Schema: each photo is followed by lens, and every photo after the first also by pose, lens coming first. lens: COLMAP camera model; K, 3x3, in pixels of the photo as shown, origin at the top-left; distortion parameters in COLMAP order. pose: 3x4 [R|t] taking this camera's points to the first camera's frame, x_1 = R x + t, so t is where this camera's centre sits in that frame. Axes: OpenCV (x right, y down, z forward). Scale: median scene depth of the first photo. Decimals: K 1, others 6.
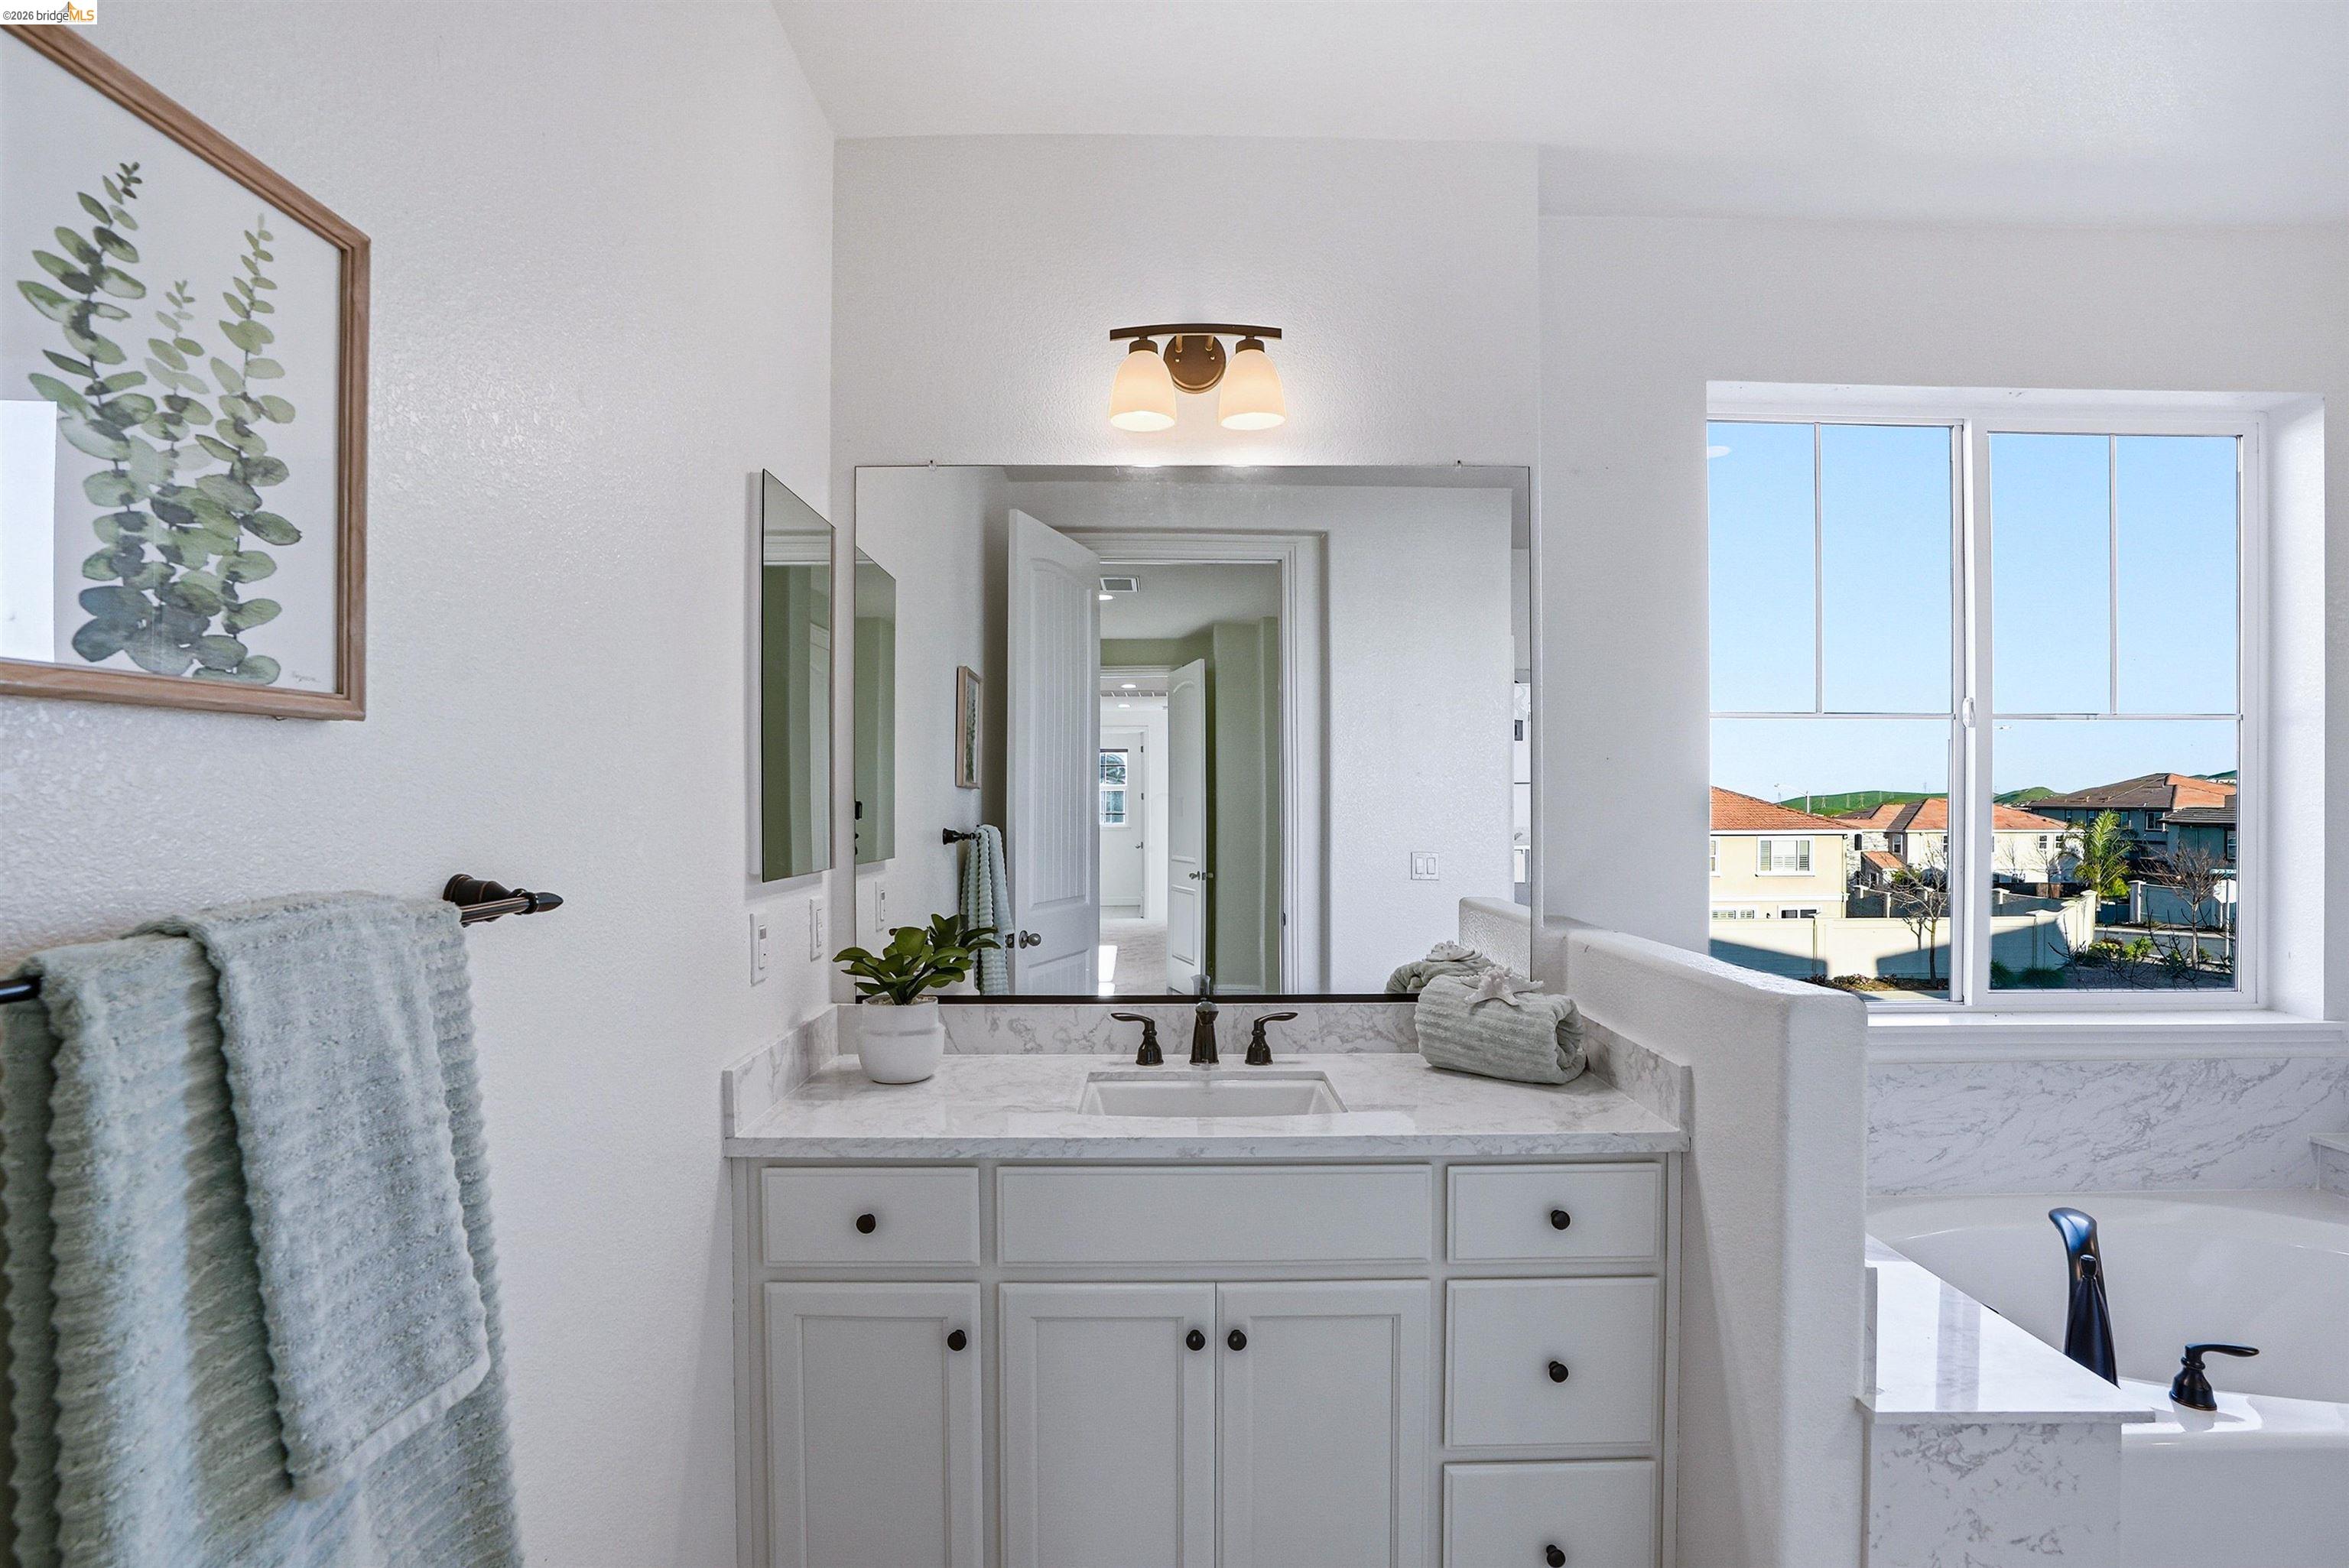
lens RADIAL K [[1134.6, 0, 1174.5], [0, 1134.6, 784.0], [0, 0, 1]] dist [-0.043965, 0.025380]
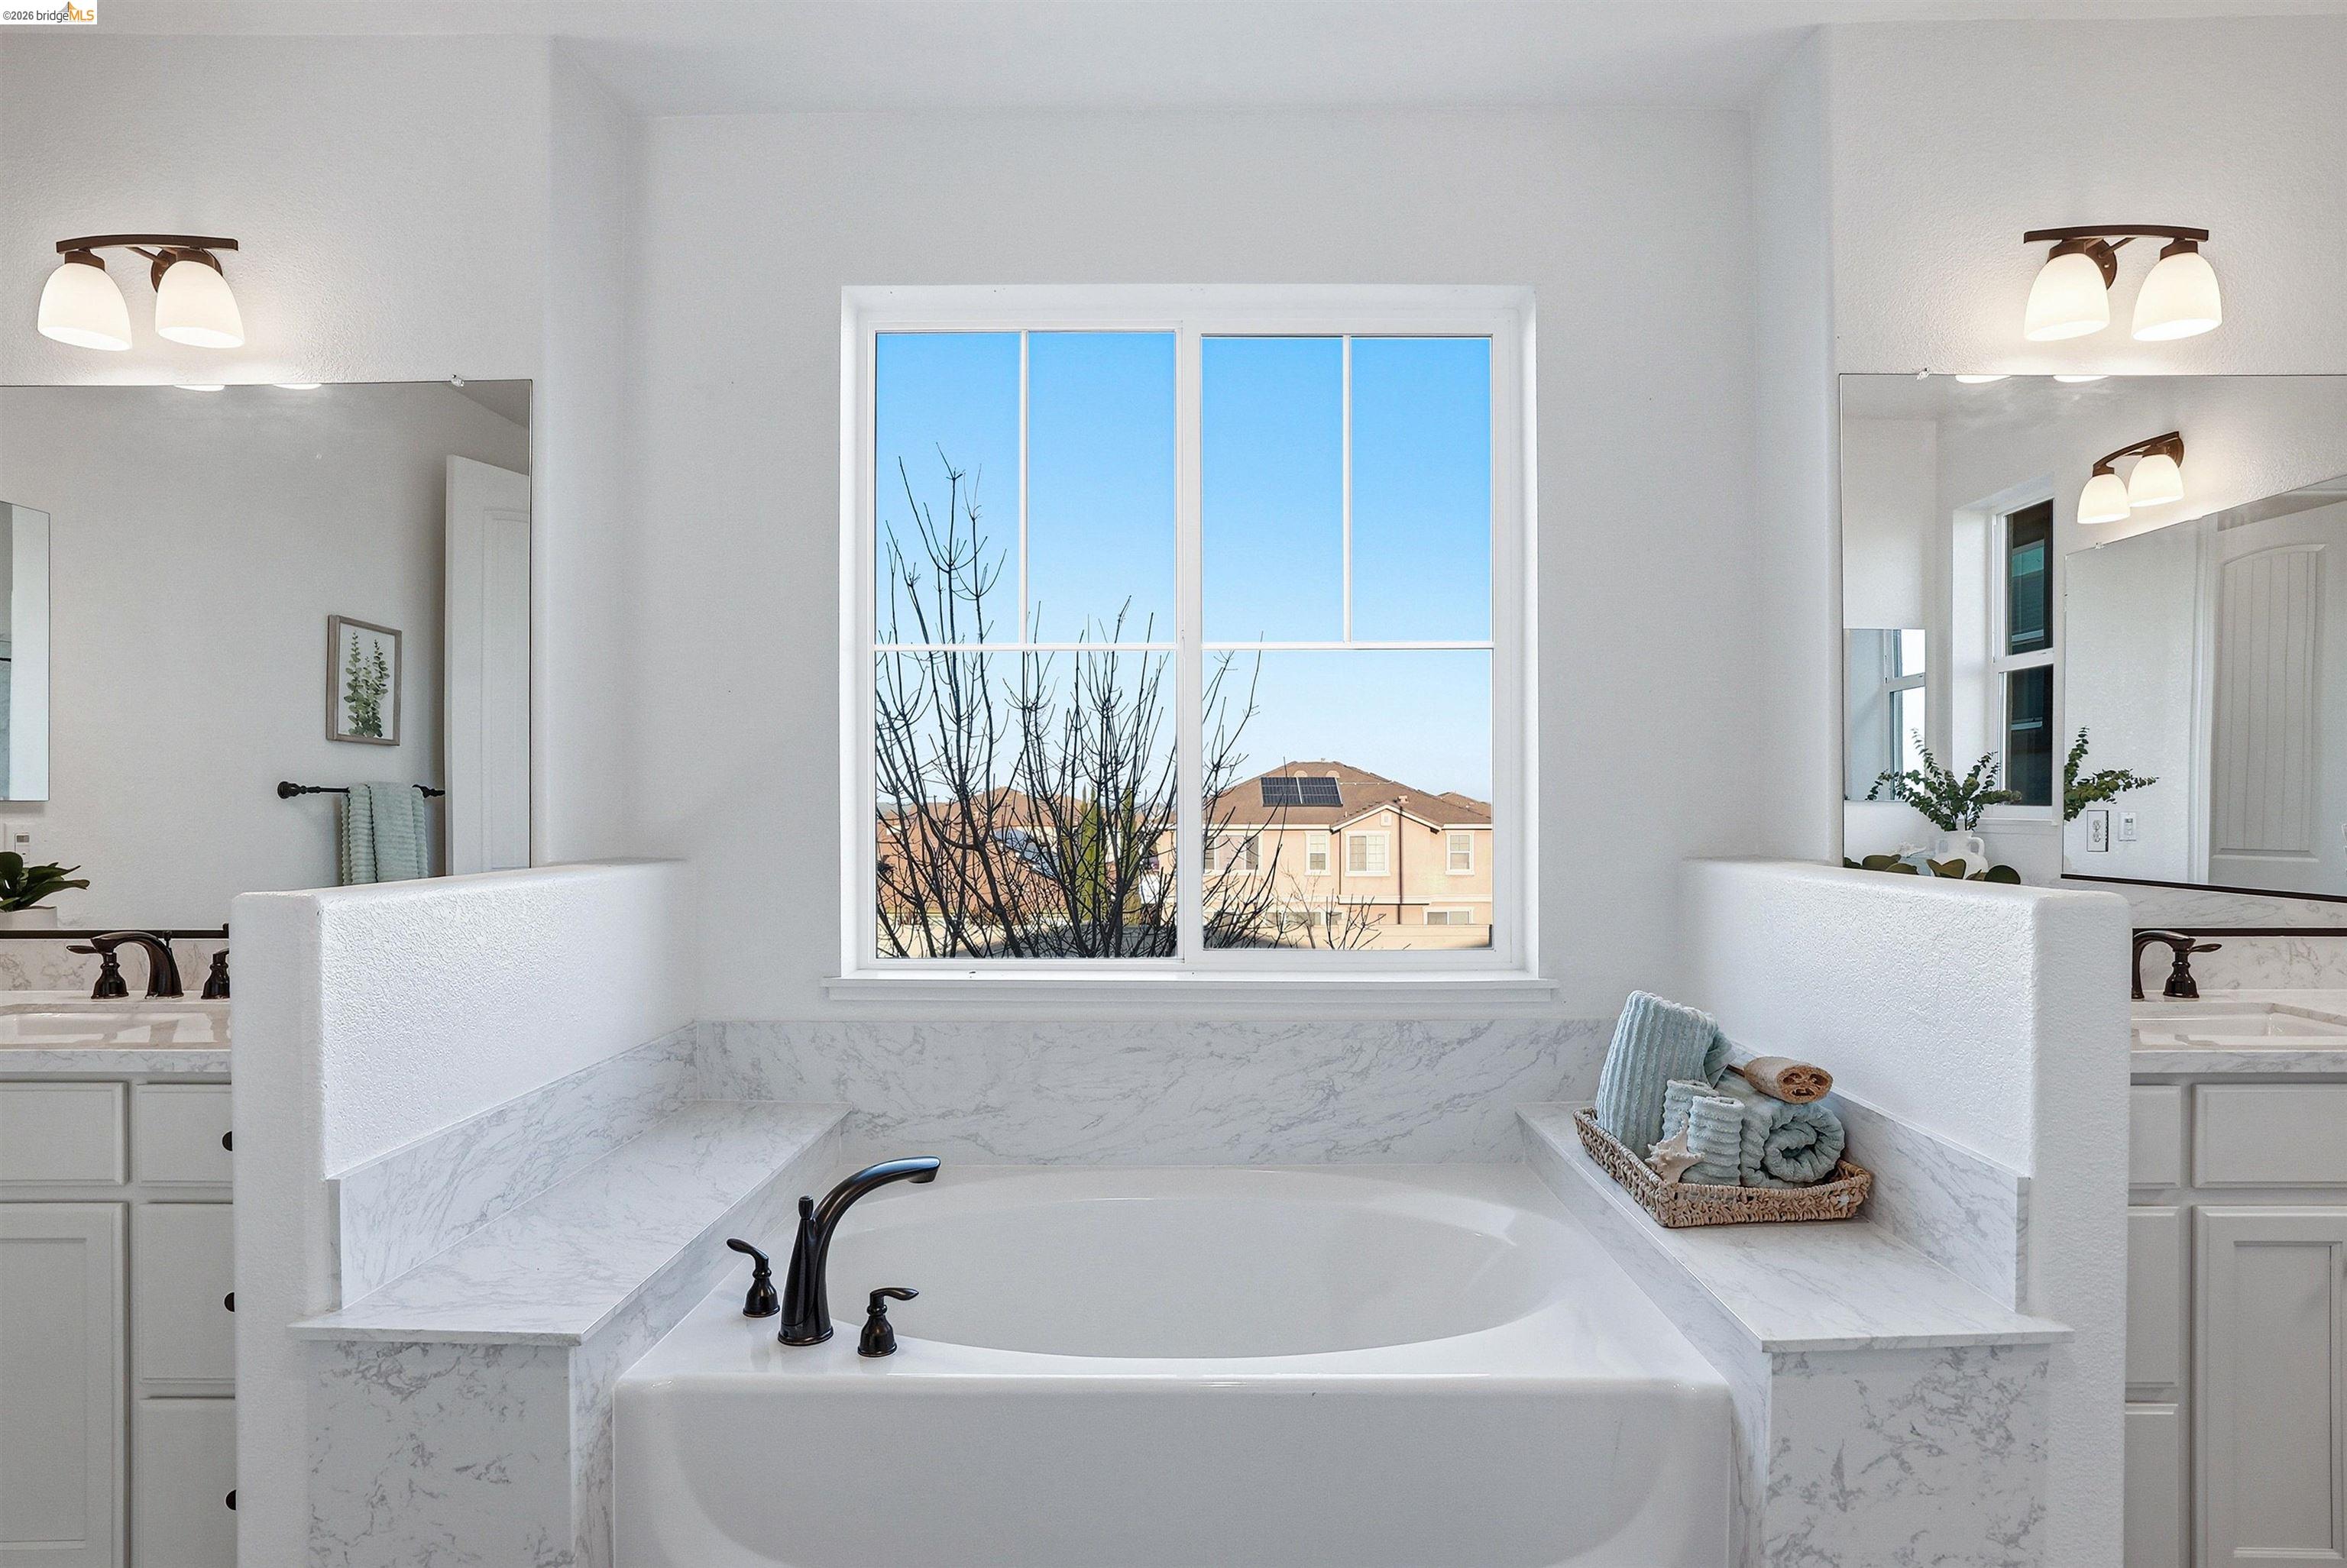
lens RADIAL K [[1216.3, 0, 1123.0], [0, 1216.3, 789.7], [0, 0, 1]] dist [-0.014199, 0.000787]
pose [[0.999018, -0.003136, -0.044206, 0.894753], [0.003211, 0.999994, 0.001632, 0.068072], [0.044201, -0.001772, 0.999021, 0.002244]]
